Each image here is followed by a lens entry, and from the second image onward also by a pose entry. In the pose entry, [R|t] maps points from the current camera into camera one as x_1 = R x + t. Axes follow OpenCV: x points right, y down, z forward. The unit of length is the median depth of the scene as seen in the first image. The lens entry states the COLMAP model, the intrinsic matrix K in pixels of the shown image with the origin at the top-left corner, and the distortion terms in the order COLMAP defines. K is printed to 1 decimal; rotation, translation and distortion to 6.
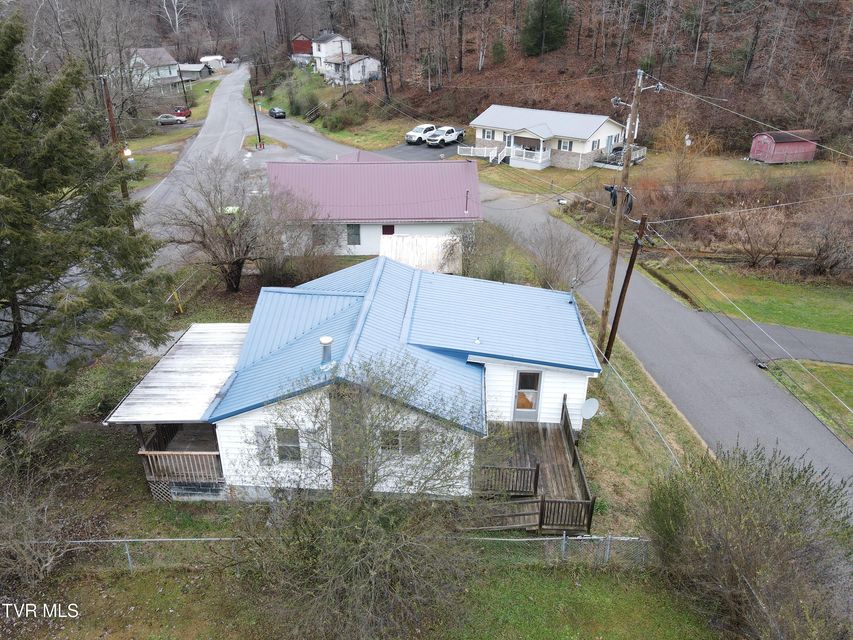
lens RADIAL K [[627.4, 0, 424.5], [0, 627.4, 317.6], [0, 0, 1]] dist [0.009736, 0.020784]
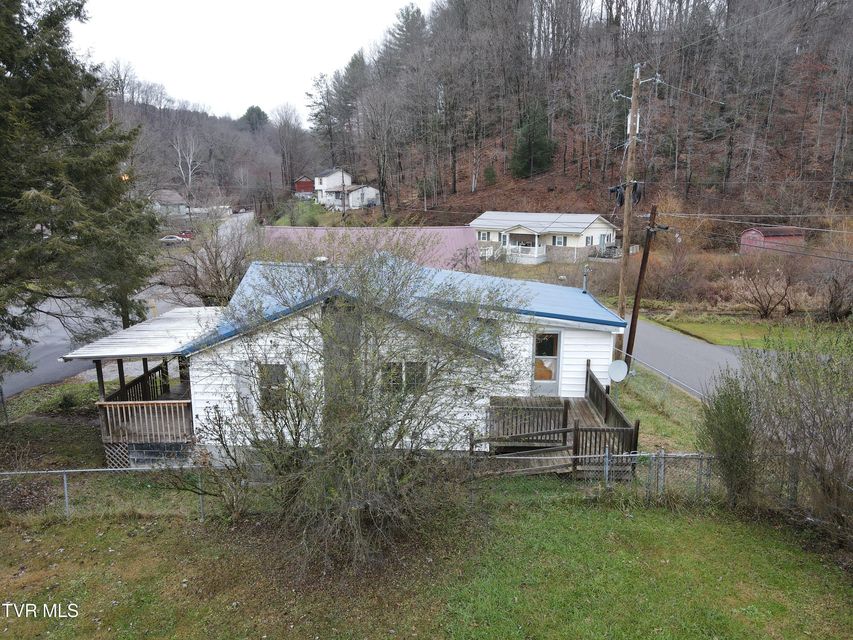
lens RADIAL K [[627.4, 0, 424.4], [0, 627.4, 317.1], [0, 0, 1]] dist [0.009736, 0.020784]
pose [[0.999940, -0.007575, 0.007944, -0.004671], [0.009280, 0.969901, -0.243322, 0.091780], [-0.005862, 0.243381, 0.969913, 0.041924]]
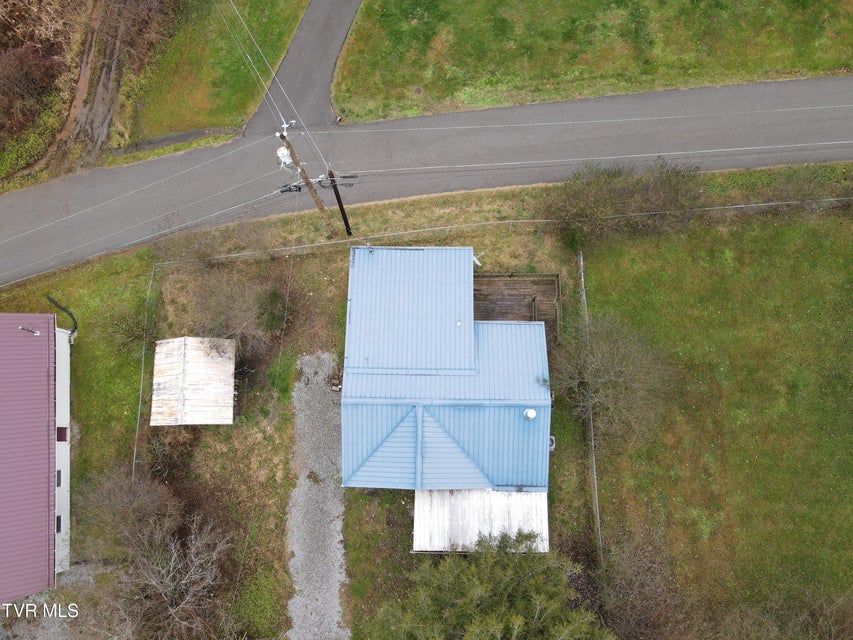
lens RADIAL K [[627.4, 0, 425.8], [0, 627.4, 318.1], [0, 0, 1]] dist [0.009736, 0.020784]
pose [[-0.051197, -0.981718, 0.183329, -0.054314], [0.448333, 0.141439, 0.882605, -0.419793], [-0.892399, 0.127379, 0.432895, 0.143120]]
